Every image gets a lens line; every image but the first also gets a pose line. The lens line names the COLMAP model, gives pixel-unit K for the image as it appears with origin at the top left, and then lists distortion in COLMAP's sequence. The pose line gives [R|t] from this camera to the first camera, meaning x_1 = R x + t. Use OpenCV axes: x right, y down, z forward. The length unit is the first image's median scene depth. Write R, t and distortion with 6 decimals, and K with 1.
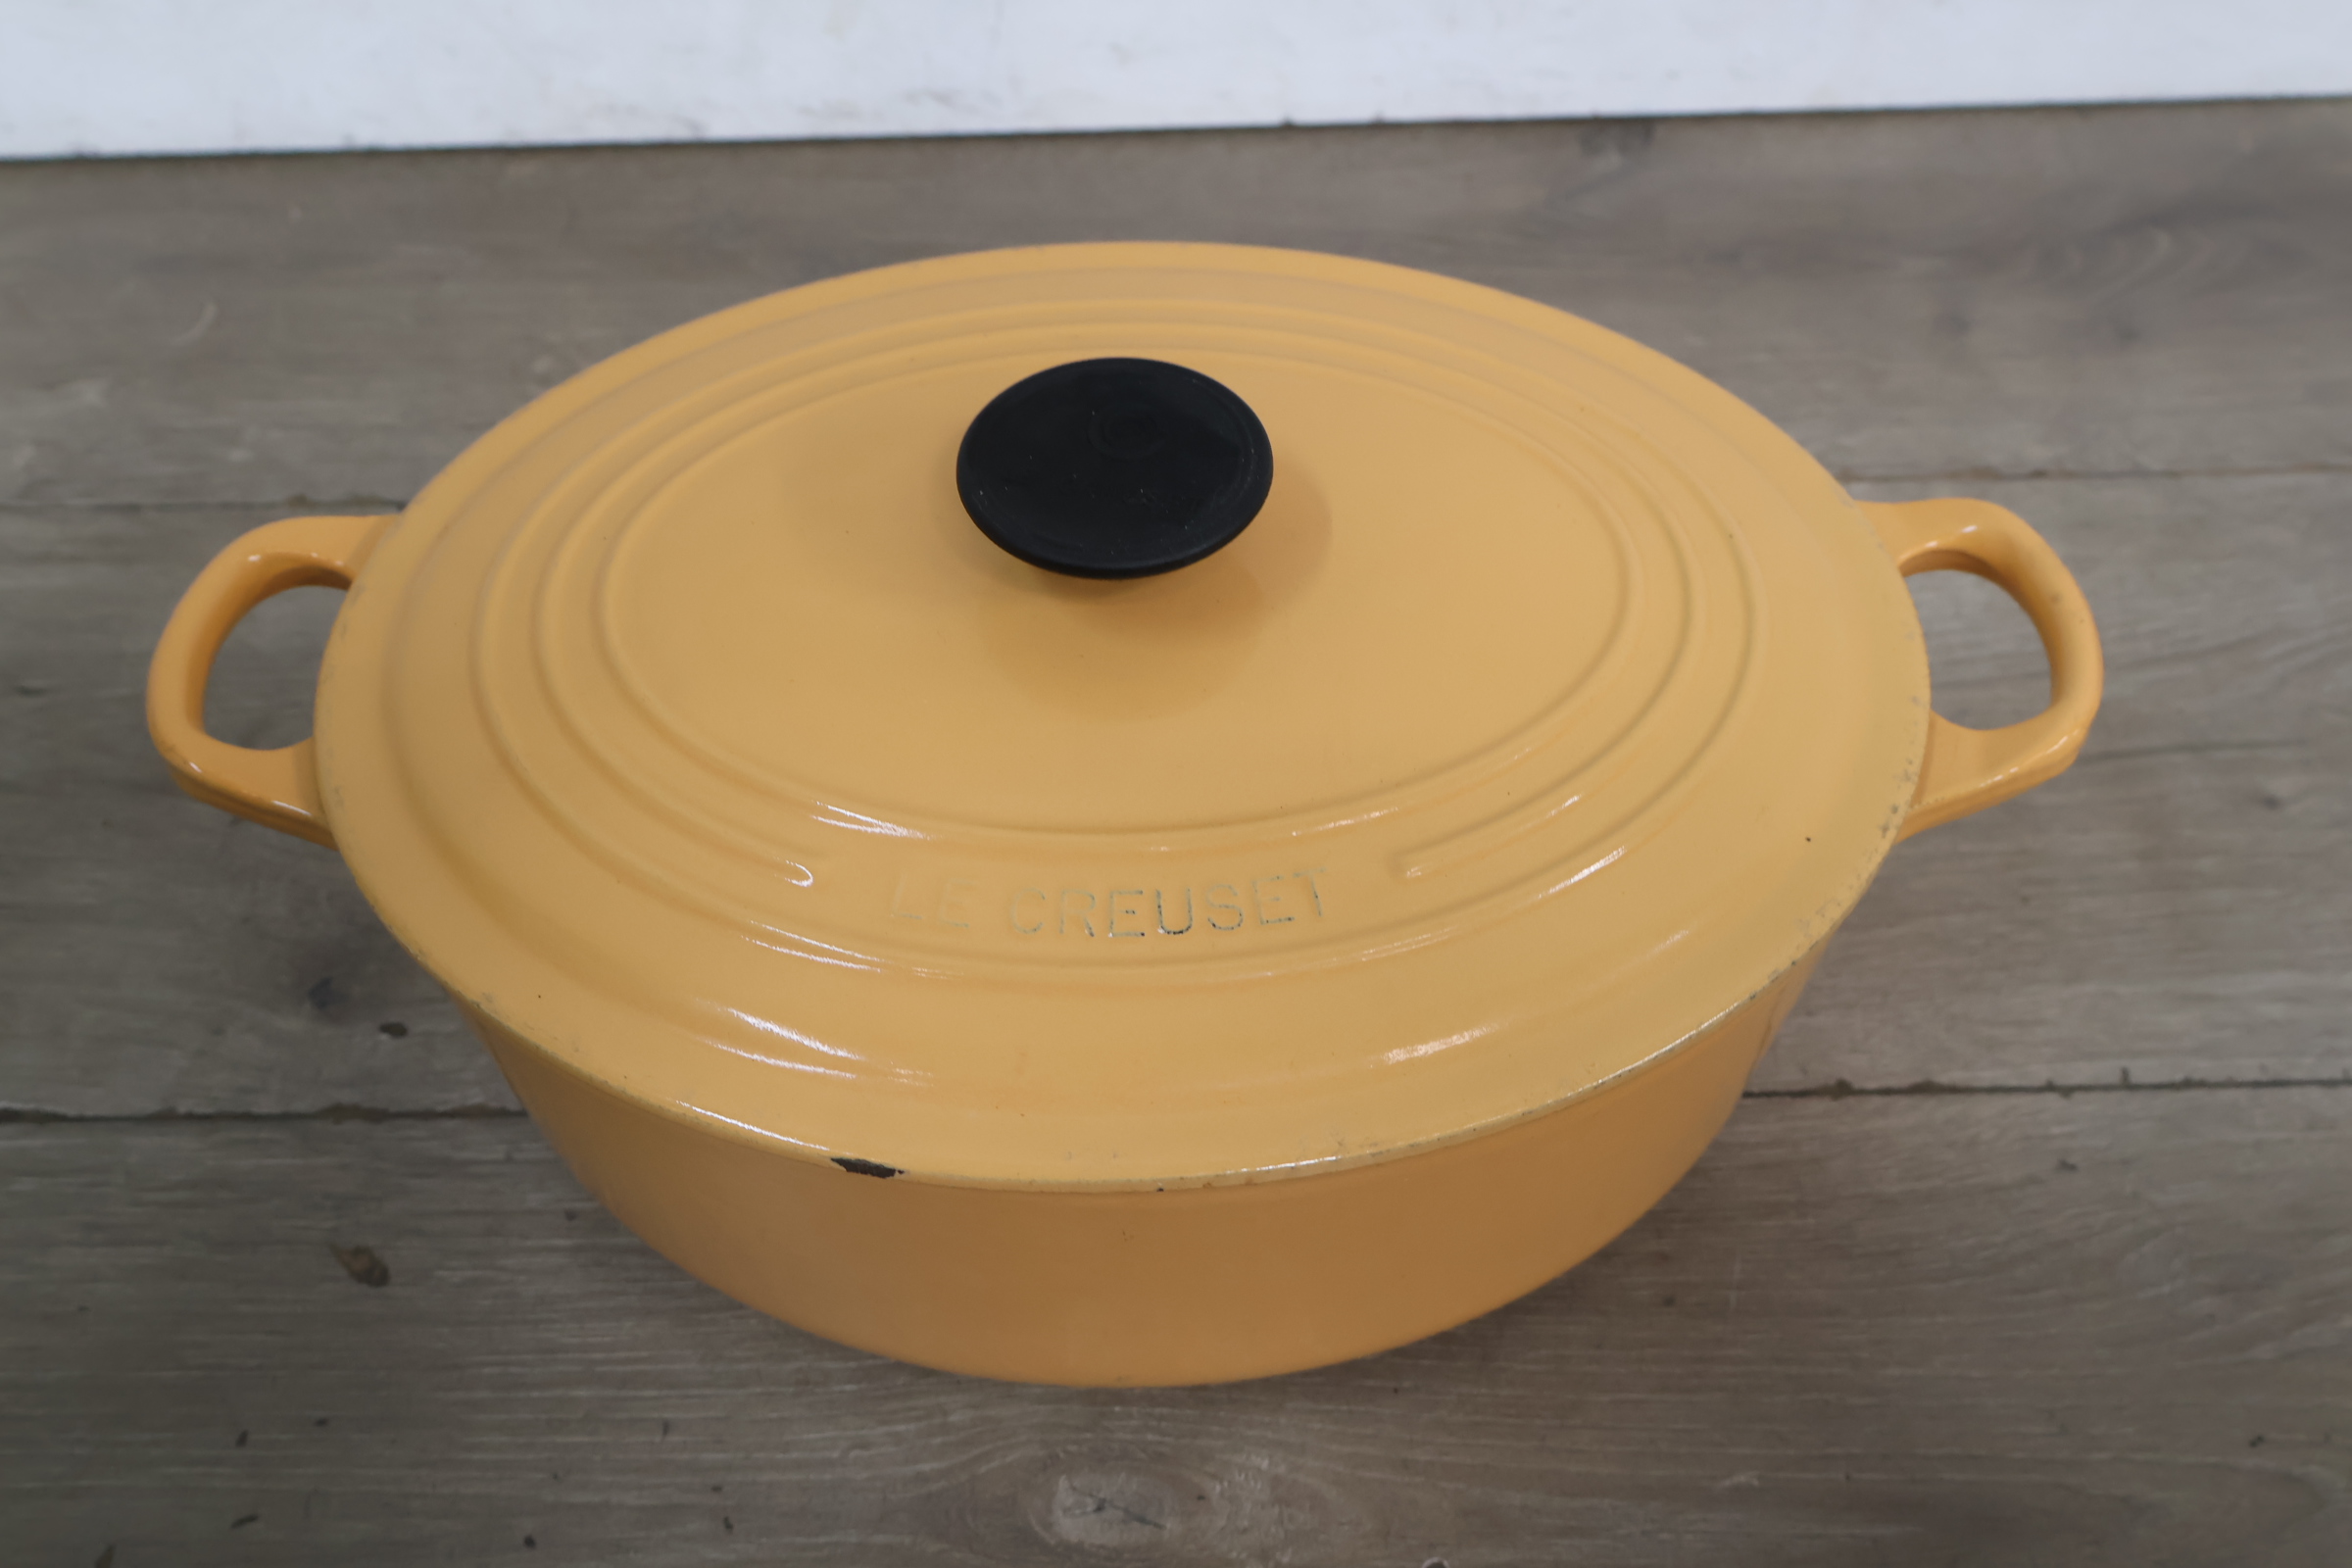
lens RADIAL K [[2251.9, 0, 1166.7], [0, 2251.9, 798.4], [0, 0, 1]] dist [0.011683, 0.012492]
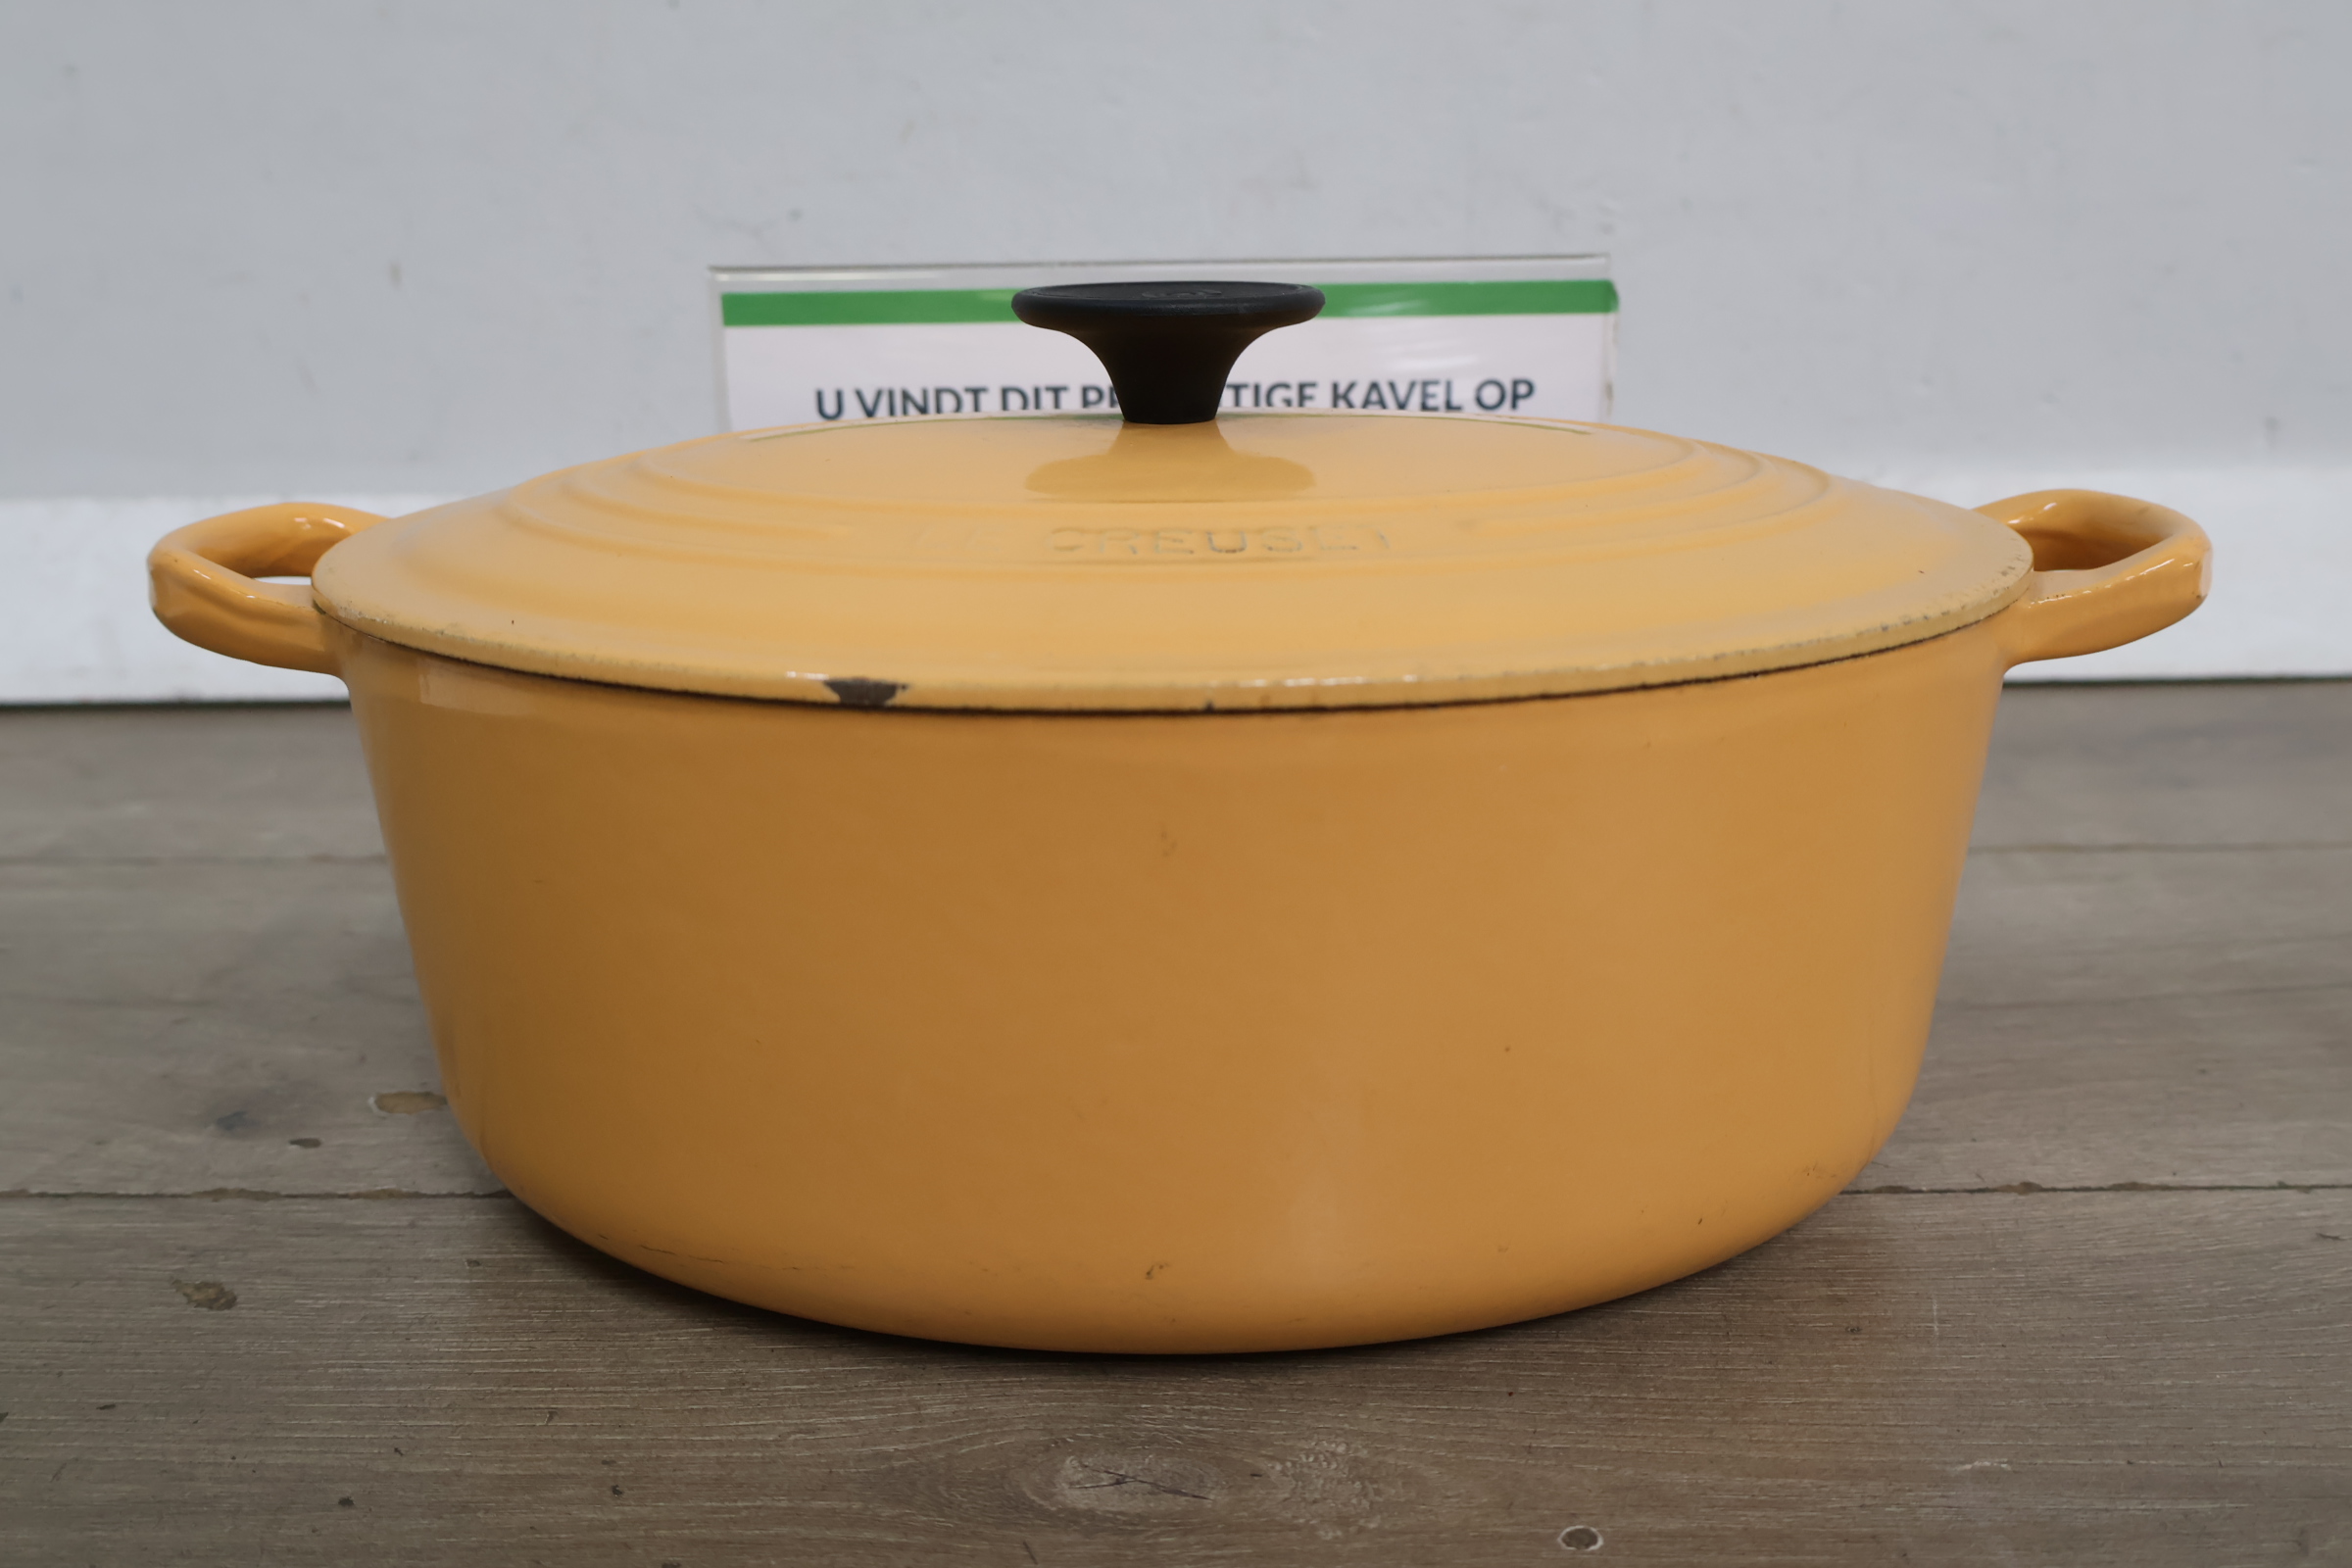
lens RADIAL K [[2251.9, 0, 1166.7], [0, 2251.9, 798.4], [0, 0, 1]] dist [0.011683, 0.012492]
pose [[0.999728, 0.009852, -0.021137, -0.000514], [-0.019979, 0.829304, -0.558440, 0.526249], [0.012028, 0.558711, 0.829275, 0.252952]]
